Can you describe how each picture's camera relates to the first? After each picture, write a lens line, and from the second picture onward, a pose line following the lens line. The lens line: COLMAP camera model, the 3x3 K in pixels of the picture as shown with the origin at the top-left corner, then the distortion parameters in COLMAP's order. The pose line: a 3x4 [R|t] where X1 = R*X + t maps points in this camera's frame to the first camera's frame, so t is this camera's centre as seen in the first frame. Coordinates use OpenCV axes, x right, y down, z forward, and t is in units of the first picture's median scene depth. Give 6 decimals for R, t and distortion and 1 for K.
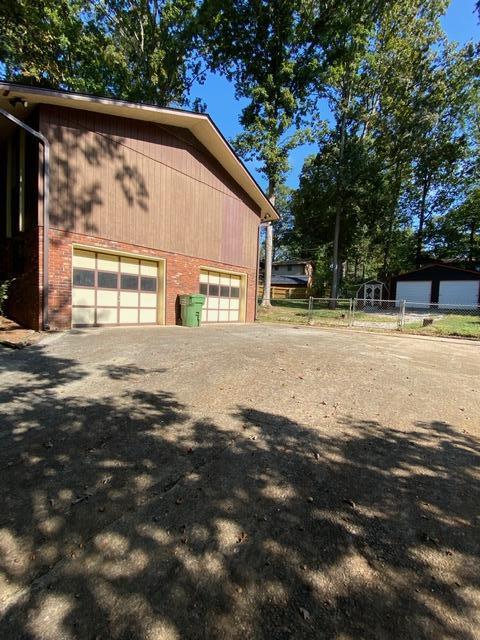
lens RADIAL K [[284.9, 0, 239.7], [0, 284.9, 318.8], [0, 0, 1]] dist [0.000884, 0.000026]
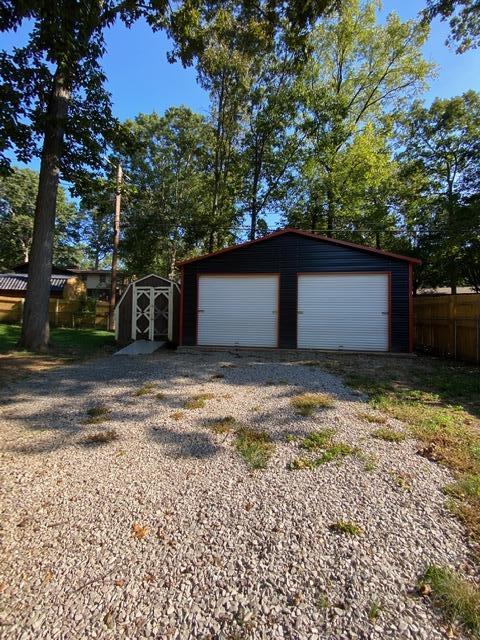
lens RADIAL K [[255.8, 0, 239.4], [0, 255.8, 319.5], [0, 0, 1]] dist [-0.000012, 0.000001]
pose [[0.879477, -0.010718, 0.475820, 0.406286], [0.039367, 0.997959, -0.050284, -0.051905], [-0.474310, 0.062955, 0.878104, 0.637768]]
